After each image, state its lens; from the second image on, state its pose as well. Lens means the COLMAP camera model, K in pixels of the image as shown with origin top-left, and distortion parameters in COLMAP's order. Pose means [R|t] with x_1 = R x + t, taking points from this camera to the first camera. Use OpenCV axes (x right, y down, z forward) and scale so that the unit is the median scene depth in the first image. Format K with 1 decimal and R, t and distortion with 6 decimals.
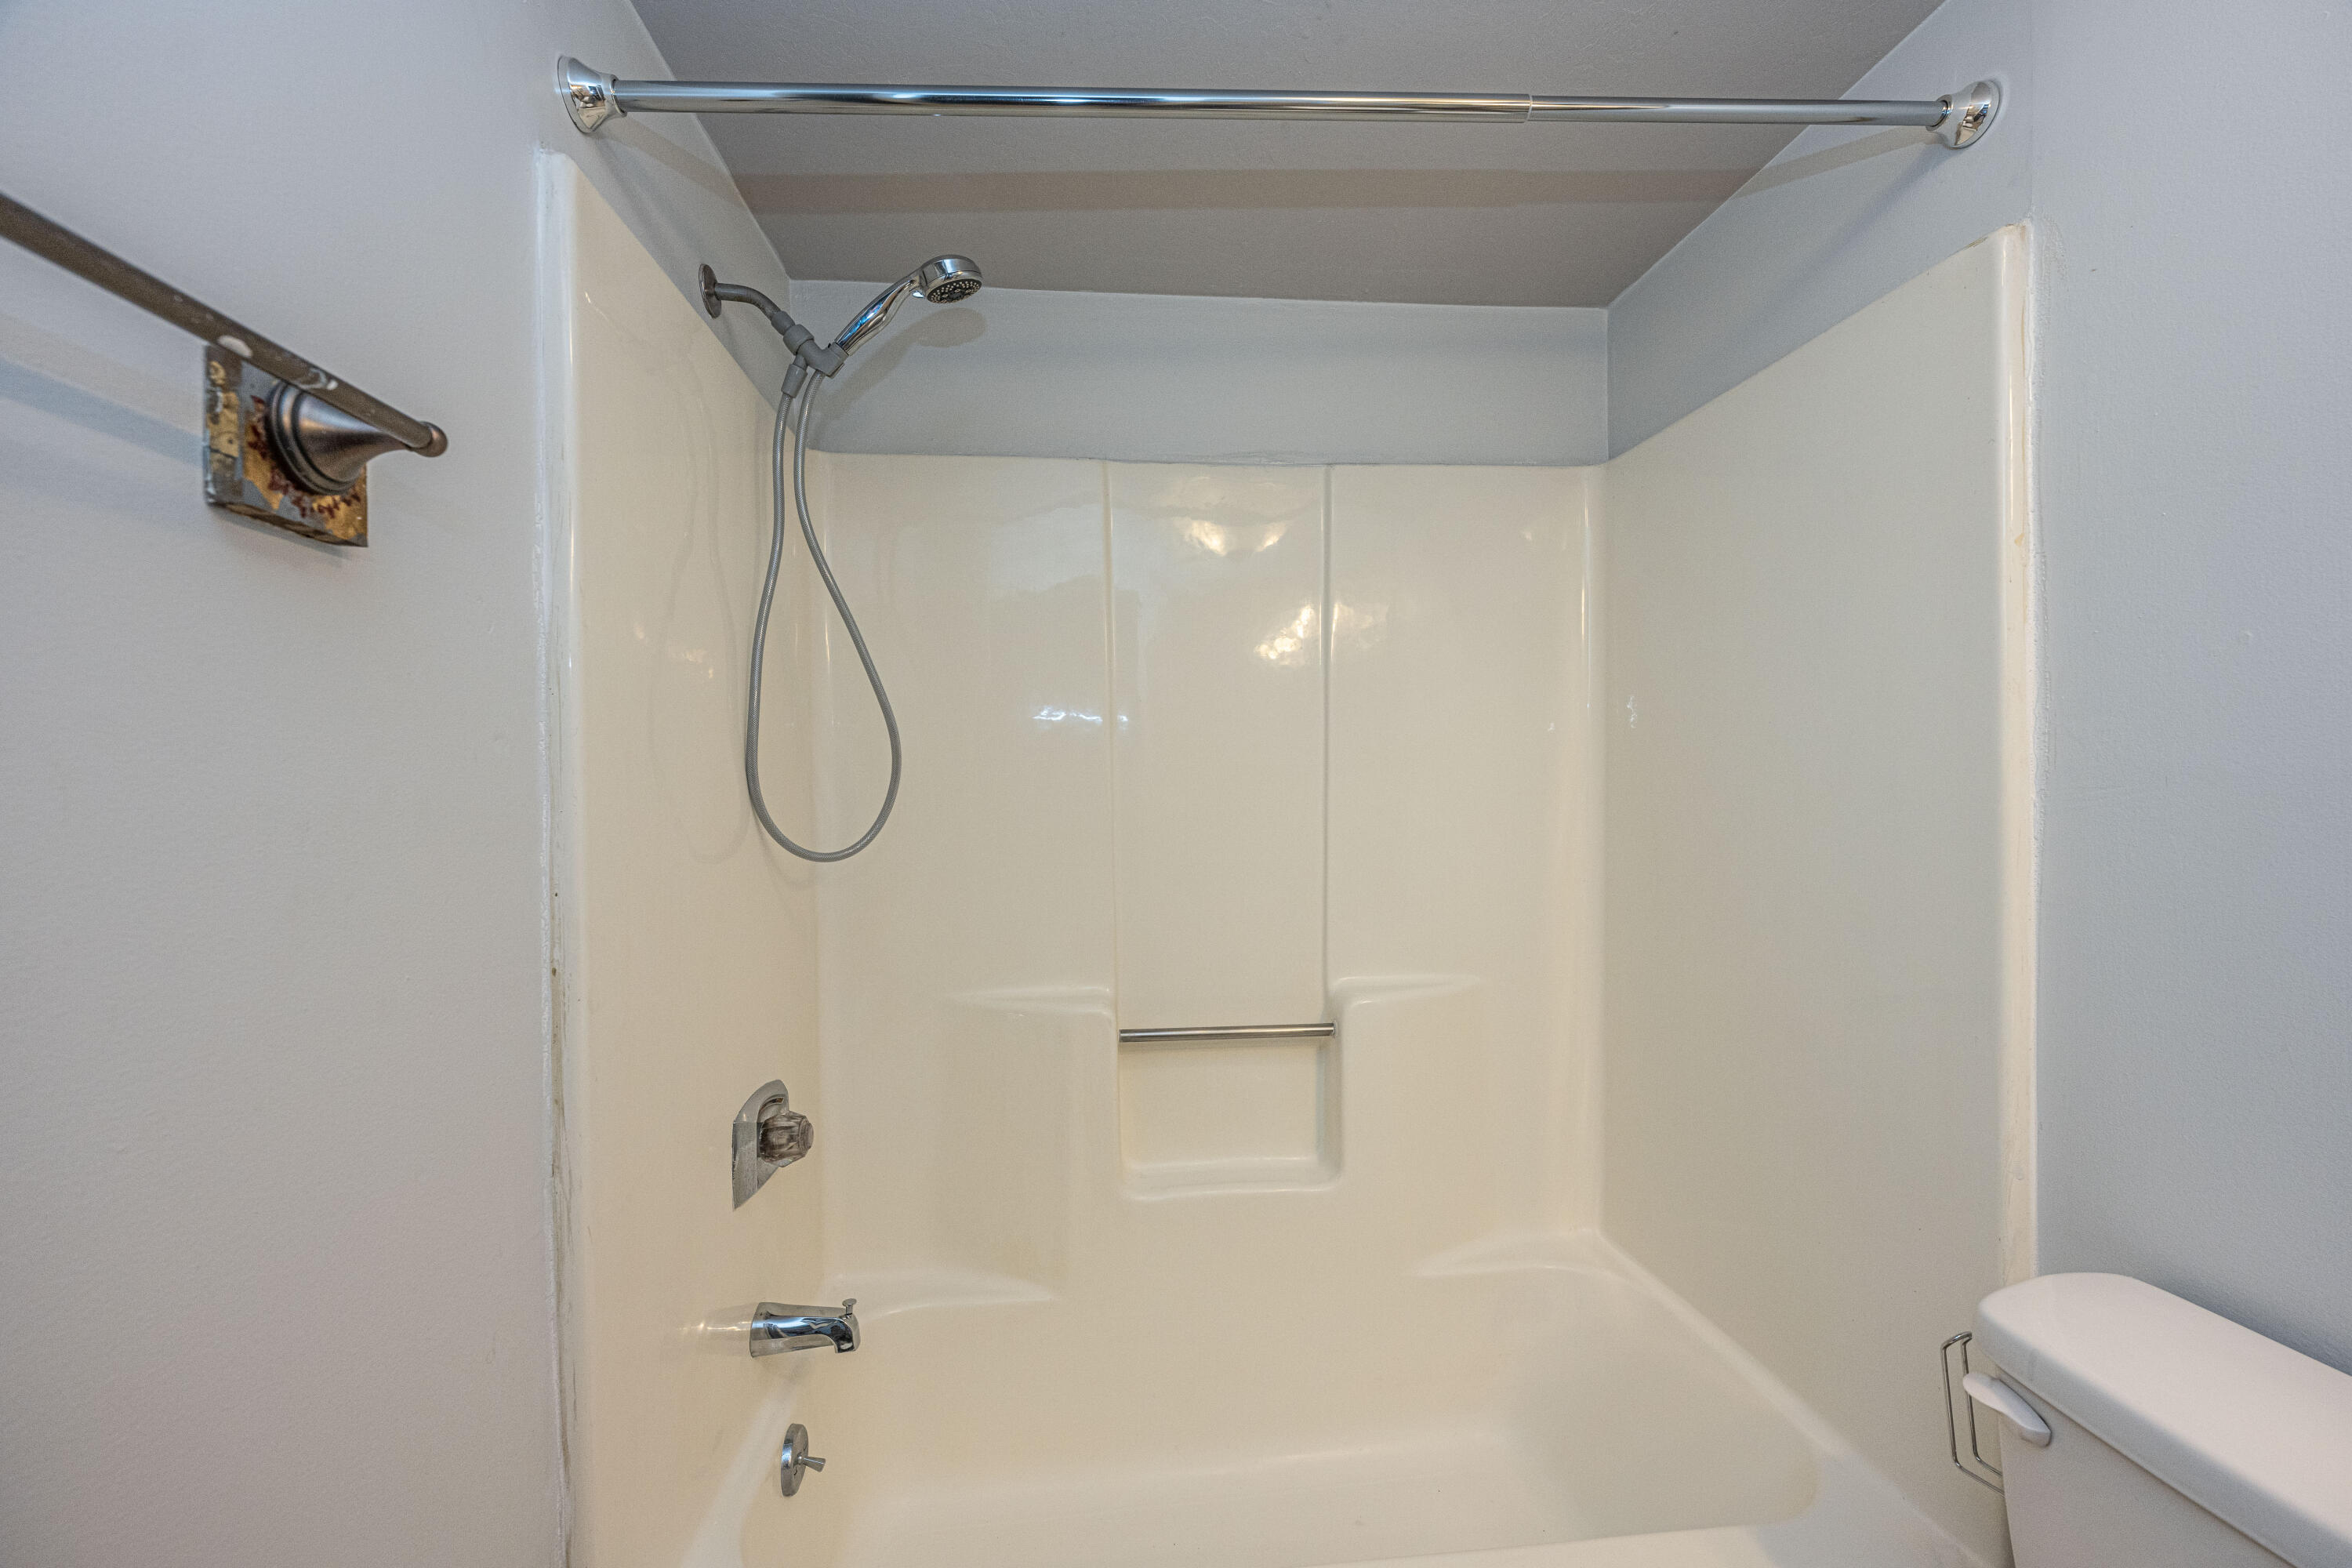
lens RADIAL K [[963.9, 0, 1153.5], [0, 963.9, 788.0], [0, 0, 1]] dist [-0.001071, -0.000732]
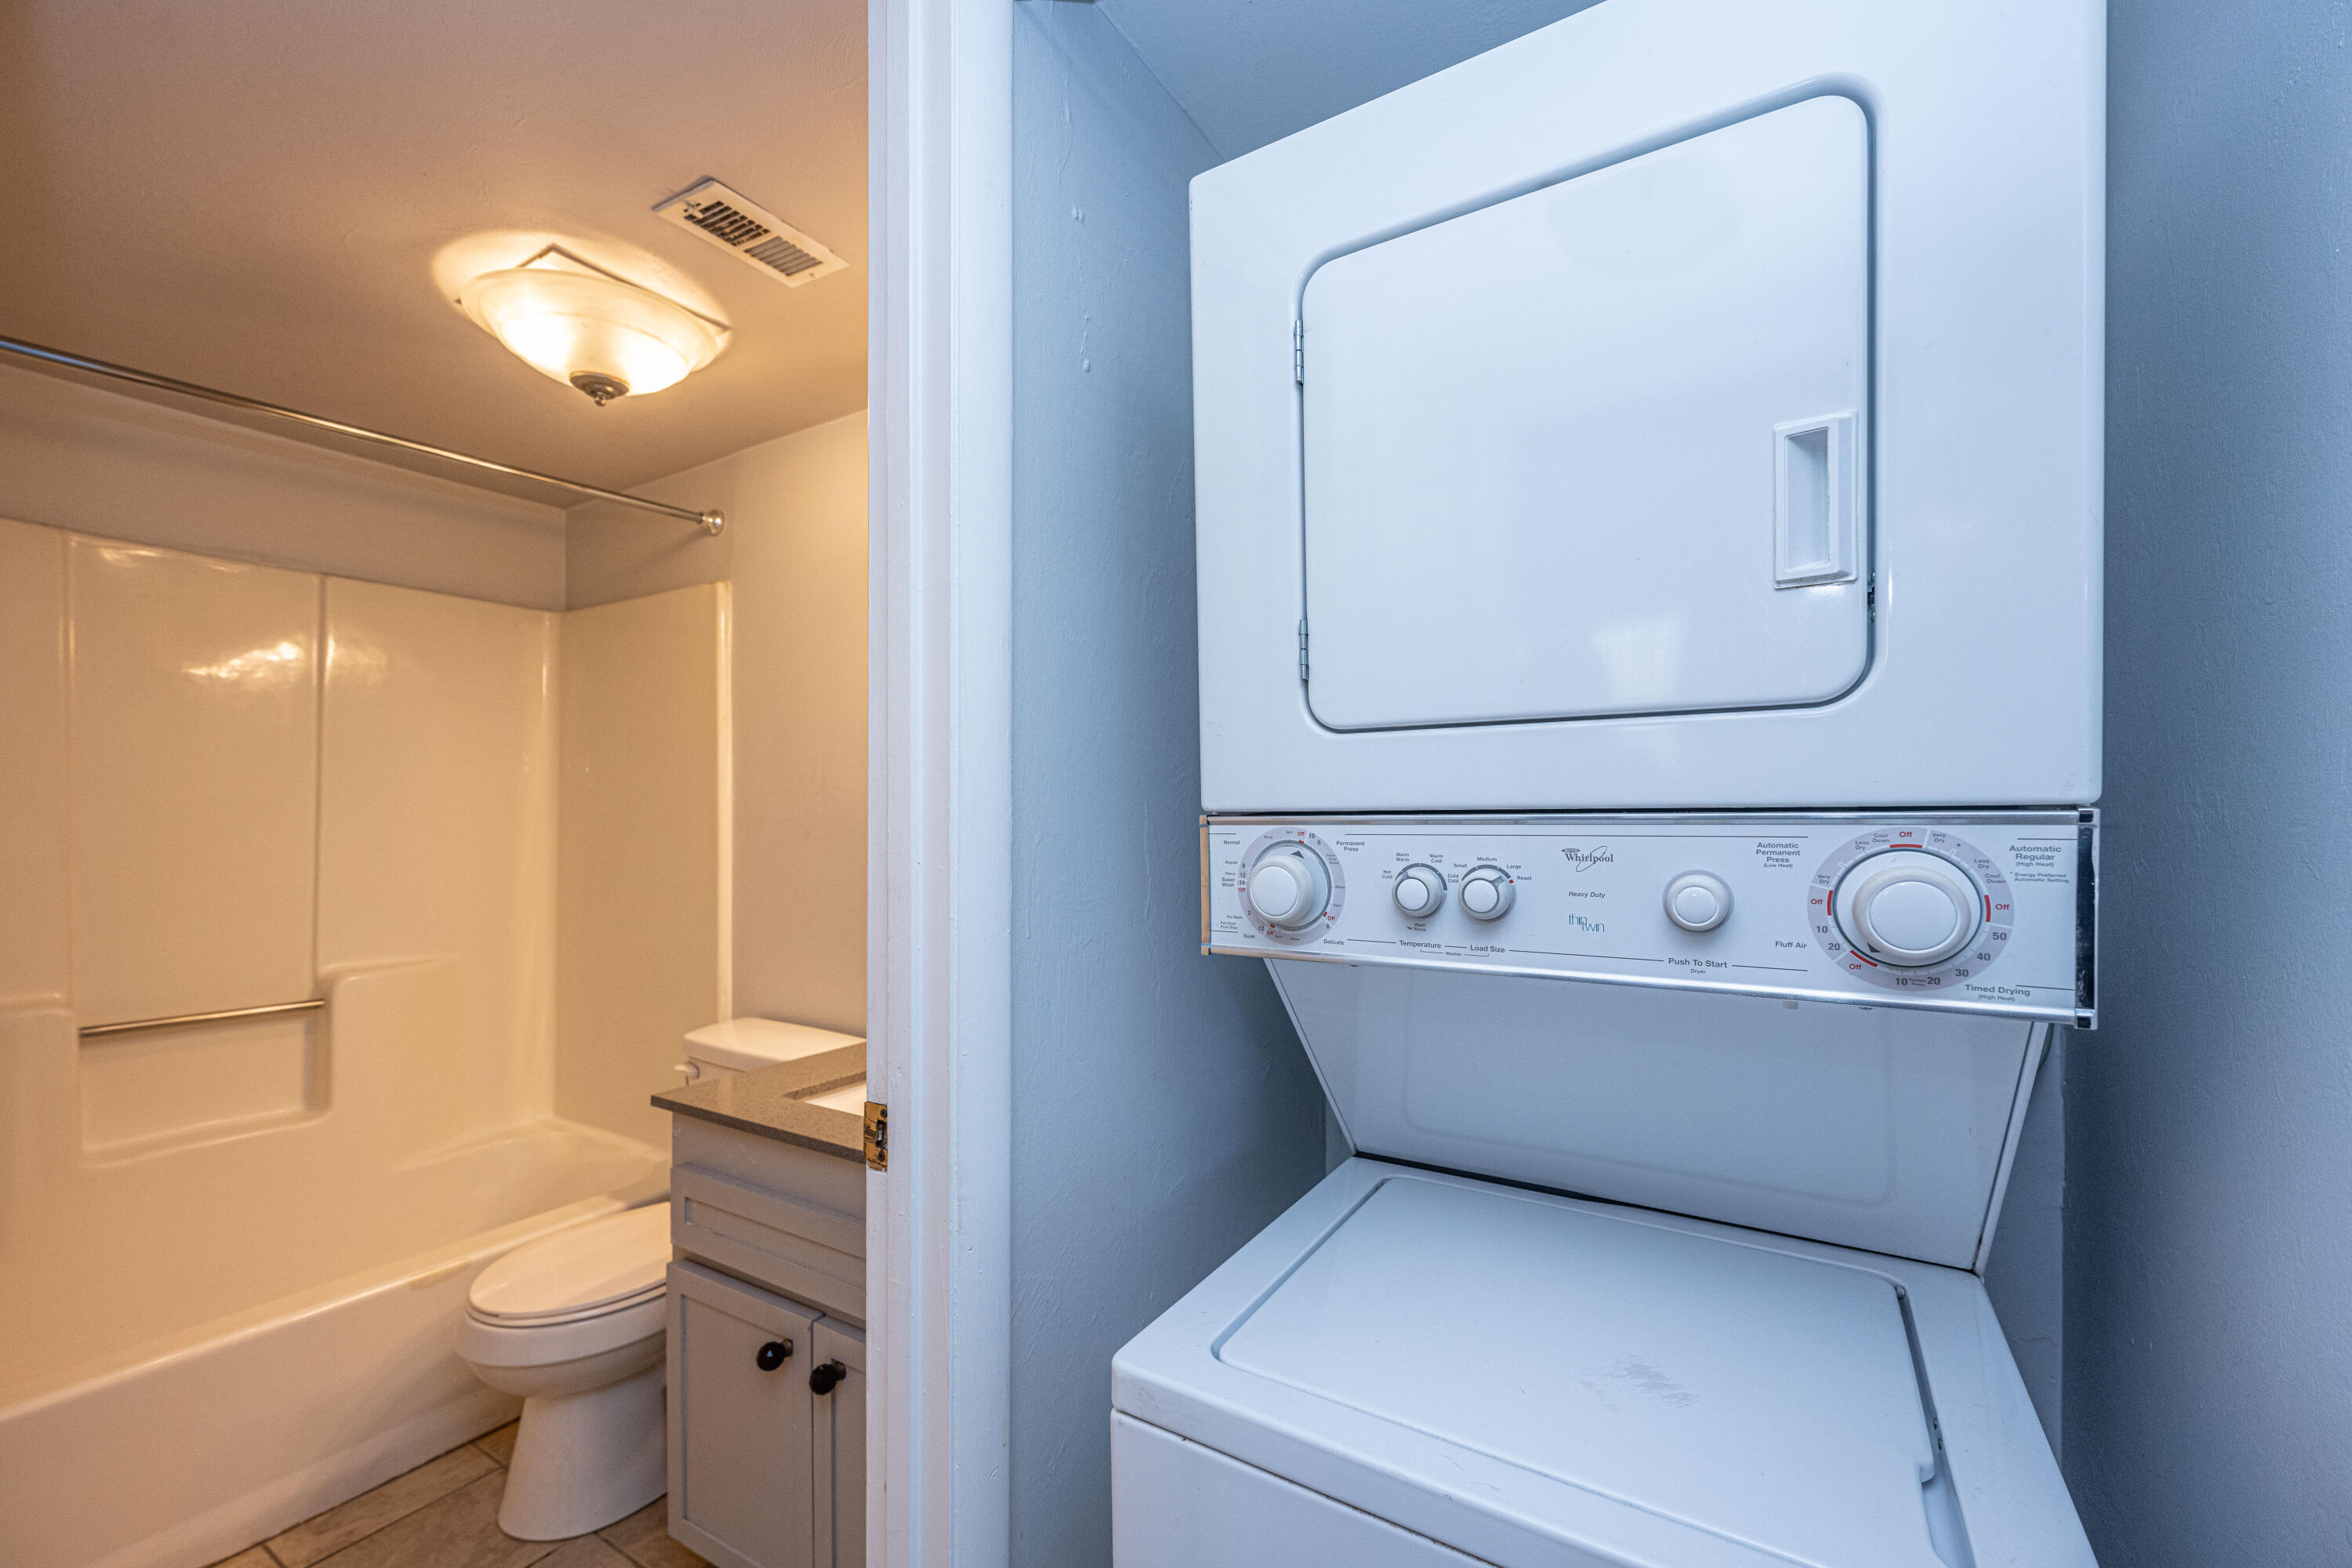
lens RADIAL K [[963.9, 0, 1204.7], [0, 963.9, 818.5], [0, 0, 1]] dist [-0.001071, -0.000732]
pose [[0.583315, 0.011110, 0.812170, -0.245186], [-0.005794, 0.999938, -0.009517, 0.004435], [-0.812225, 0.000846, 0.583343, -1.008908]]
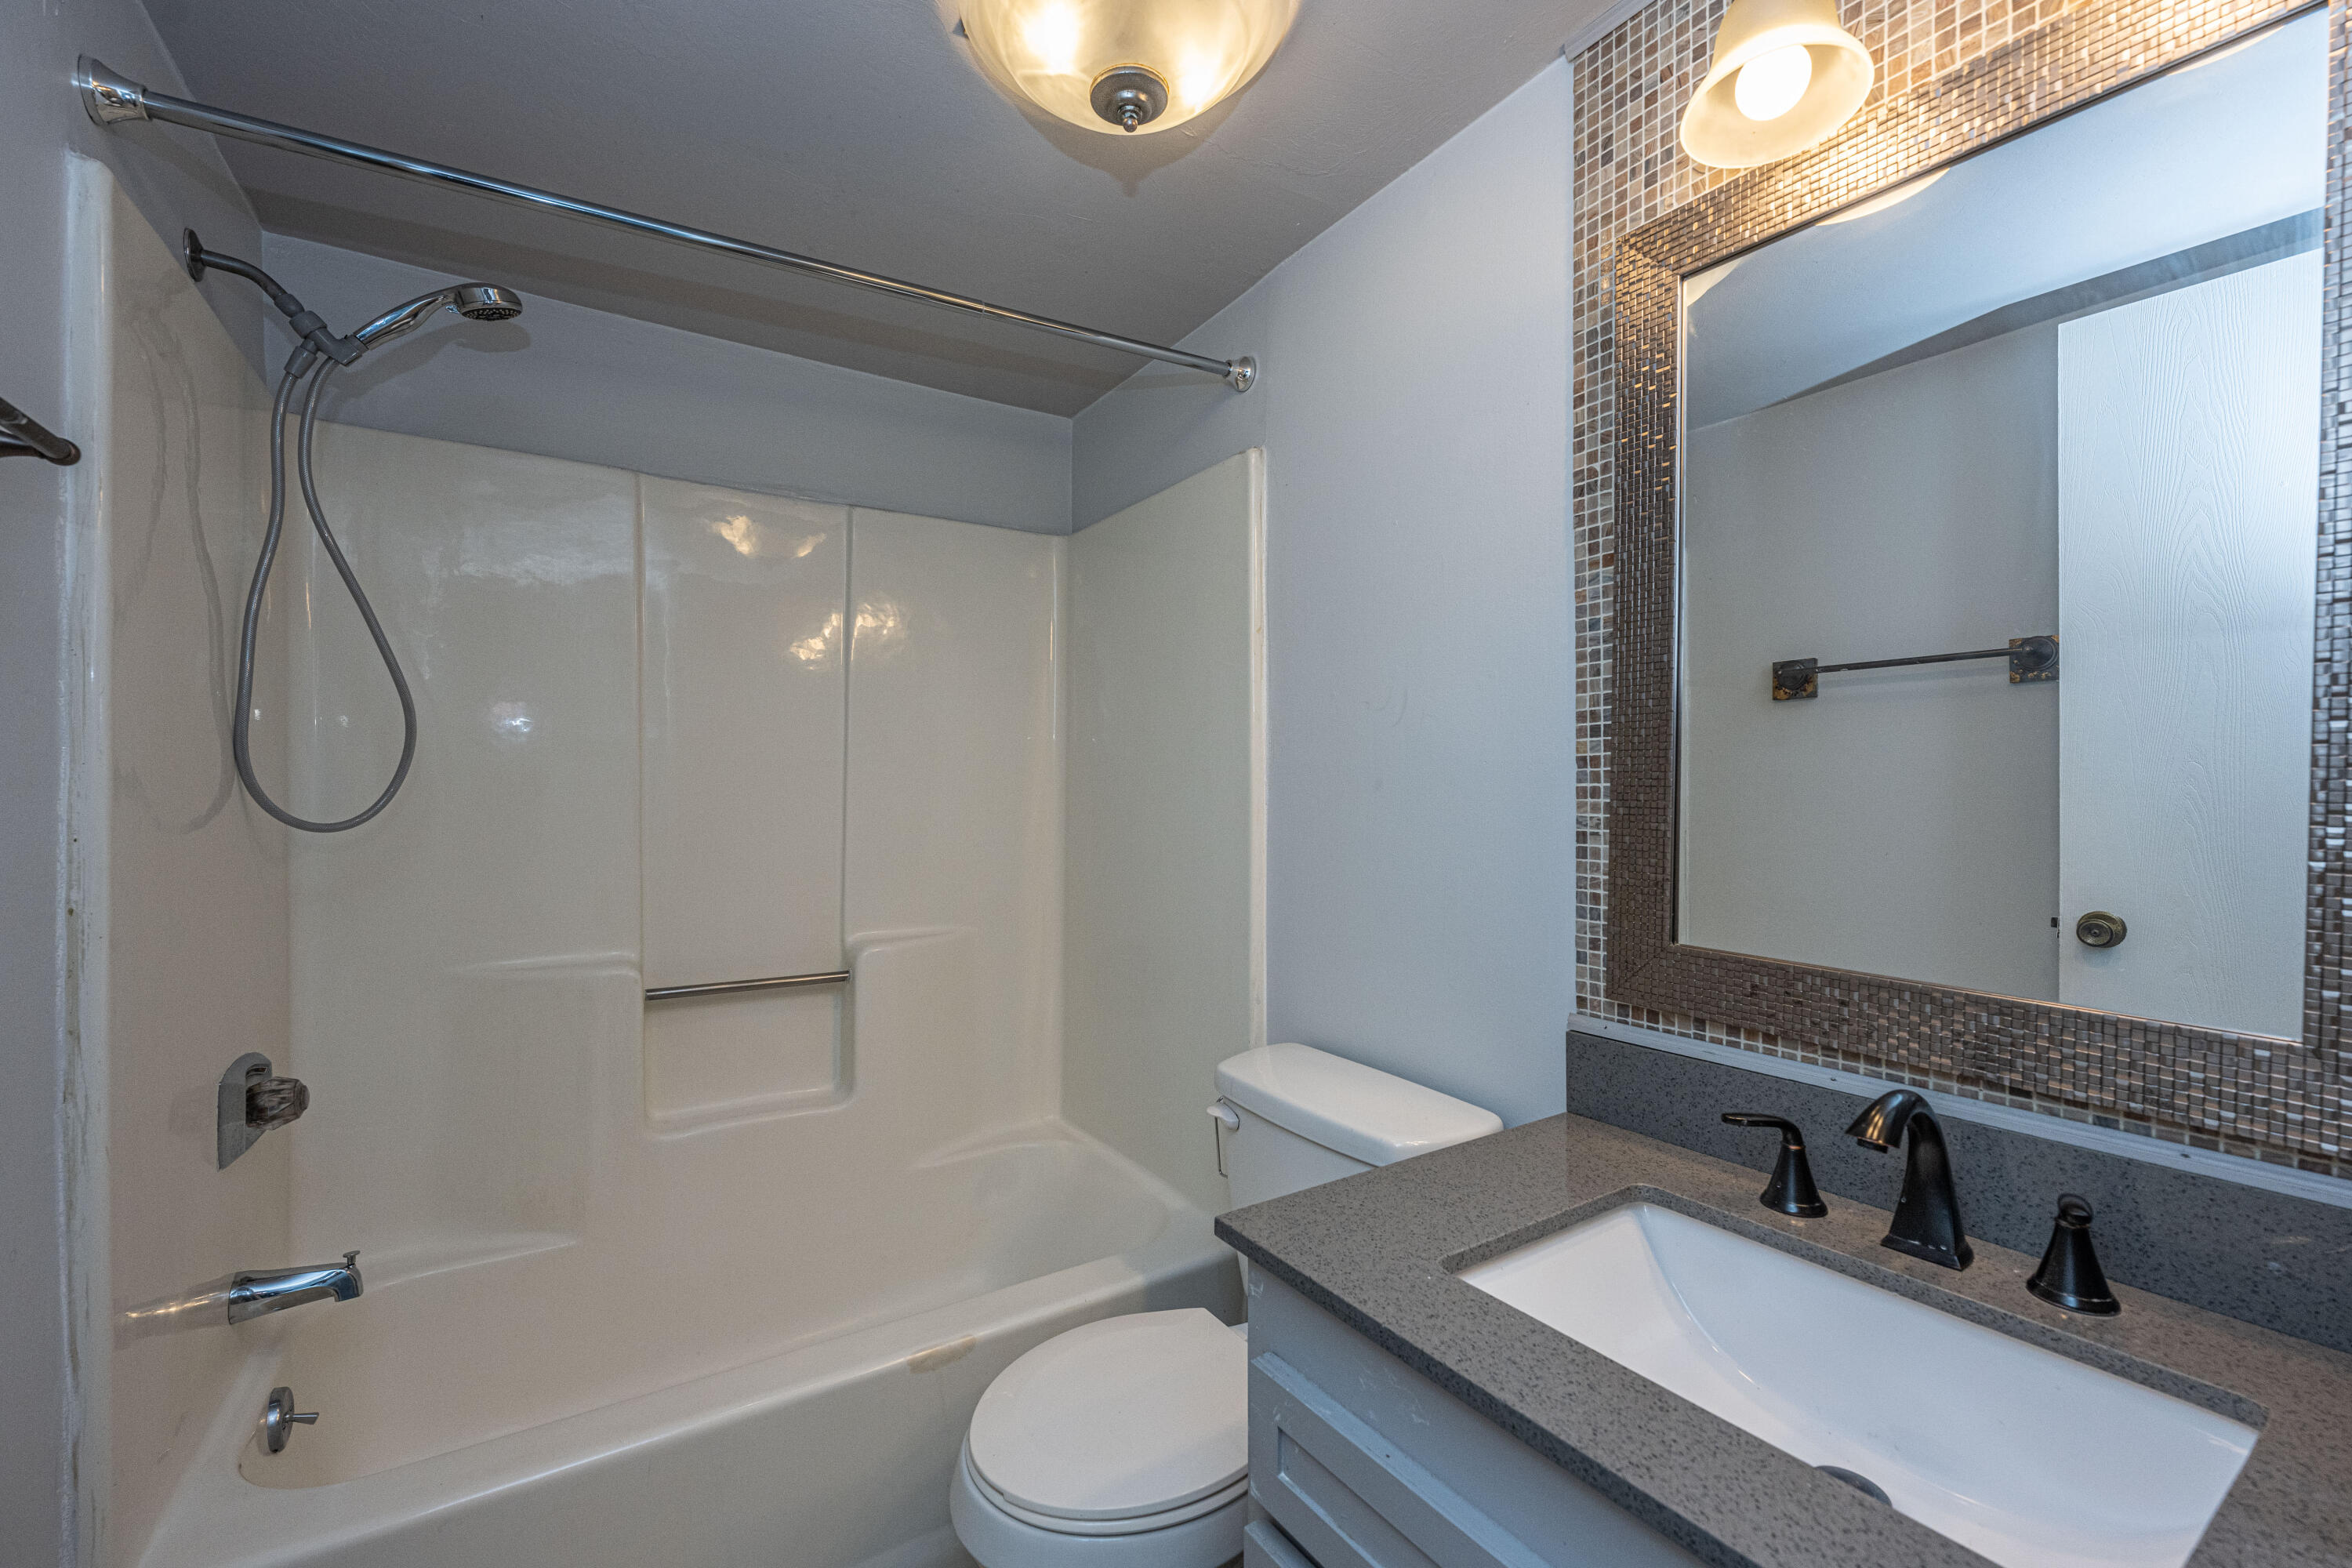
lens RADIAL K [[963.9, 0, 1188.5], [0, 963.9, 789.5], [0, 0, 1]] dist [-0.001071, -0.000732]
pose [[0.878602, 0.012117, 0.477401, -0.023895], [-0.009179, 0.999922, -0.008486, 0.033114], [-0.477466, 0.003074, 0.878645, -0.350371]]
